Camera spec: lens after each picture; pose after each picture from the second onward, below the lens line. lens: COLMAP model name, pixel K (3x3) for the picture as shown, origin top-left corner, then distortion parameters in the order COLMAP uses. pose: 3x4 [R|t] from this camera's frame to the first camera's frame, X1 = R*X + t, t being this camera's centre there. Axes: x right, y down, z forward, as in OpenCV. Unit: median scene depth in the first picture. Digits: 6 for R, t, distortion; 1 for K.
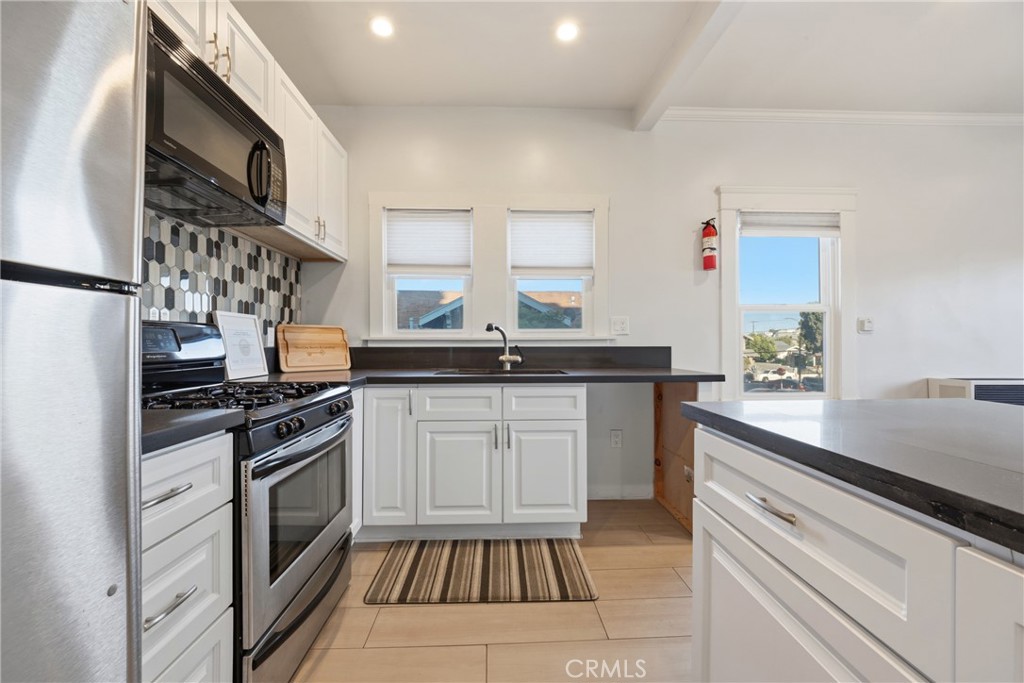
lens RADIAL K [[396.2, 0, 512.7], [0, 396.2, 342.7], [0, 0, 1]] dist [-0.004602, -0.003626]
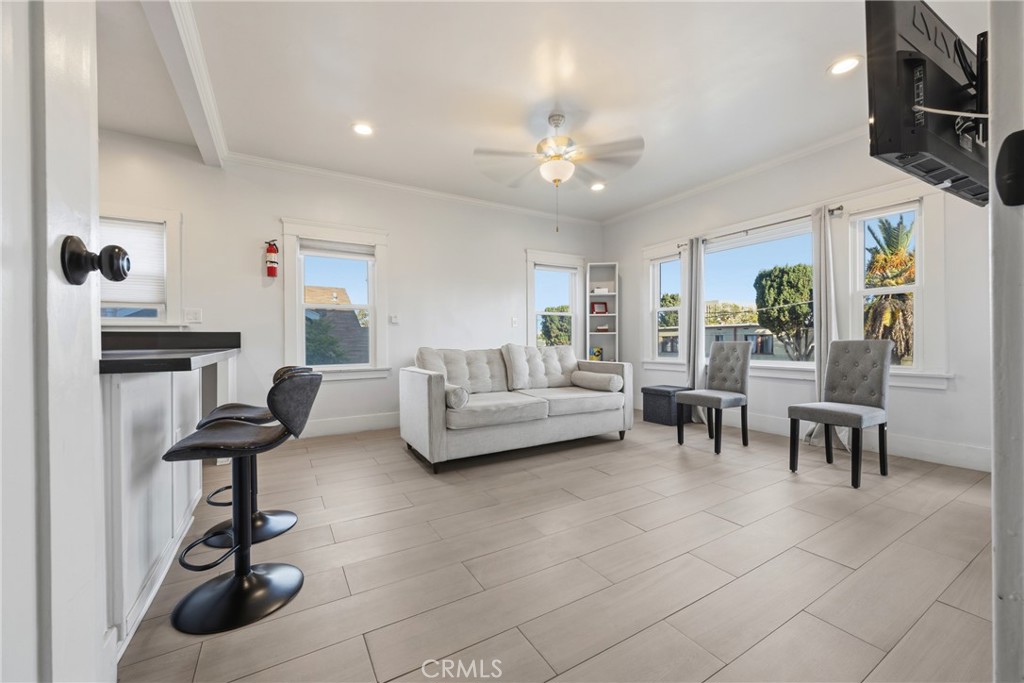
lens RADIAL K [[396.2, 0, 511.8], [0, 396.2, 342.1], [0, 0, 1]] dist [-0.004602, -0.003626]
pose [[0.881277, -0.005317, 0.472570, 0.612520], [0.003920, 0.999985, 0.003942, 0.044008], [-0.472584, -0.001622, 0.881284, -0.648627]]
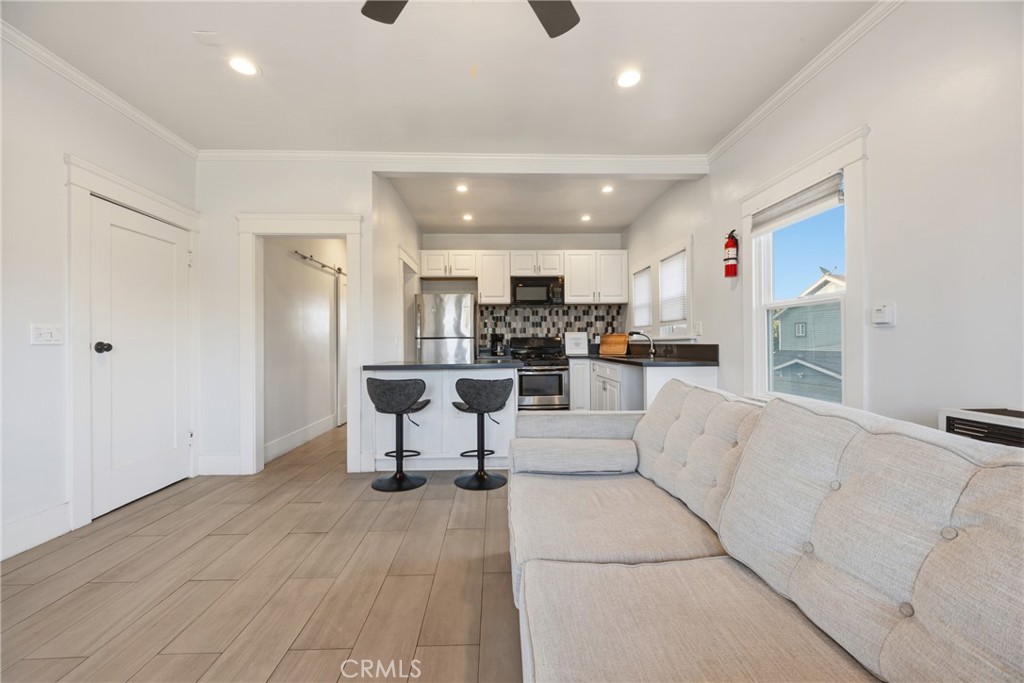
lens RADIAL K [[396.2, 0, 508.1], [0, 396.2, 346.7], [0, 0, 1]] dist [-0.004602, -0.003626]
pose [[0.000144, 0.011955, -0.999929, 1.716829], [0.010540, 0.999873, 0.011956, -0.004914], [0.999944, -0.010541, 0.000018, 0.374123]]
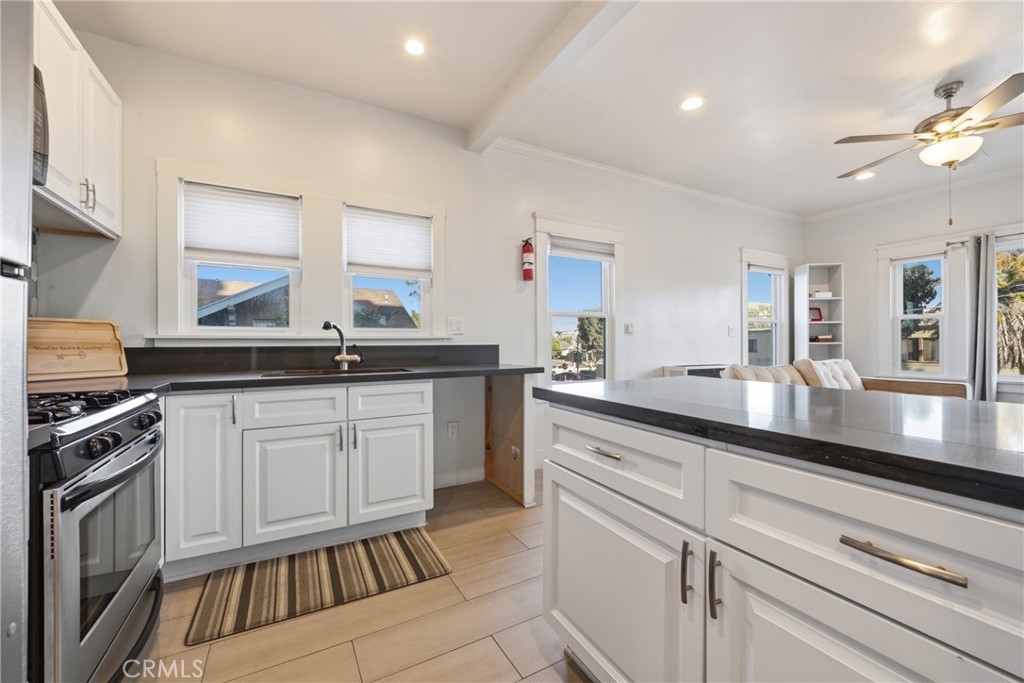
lens RADIAL K [[396.2, 0, 505.2], [0, 396.2, 340.8], [0, 0, 1]] dist [-0.004602, -0.003626]
pose [[0.900245, 0.001156, 0.435383, -0.087873], [0.000695, 0.999991, -0.004092, 0.002556], [-0.435384, 0.003986, 0.900236, -0.045806]]
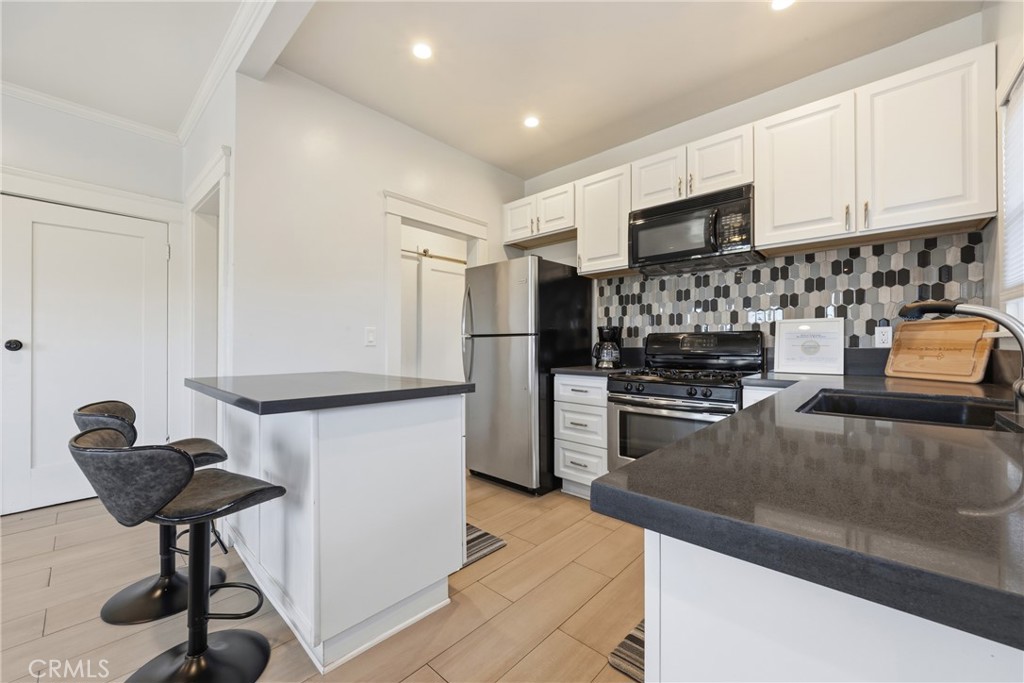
lens RADIAL K [[396.2, 0, 512.8], [0, 396.2, 343.2], [0, 0, 1]] dist [-0.004602, -0.003626]
pose [[-0.706173, -0.001688, -0.708038, 0.584795], [0.003564, 0.999976, -0.005939, 0.002589], [0.708031, -0.006717, -0.706150, 0.916500]]
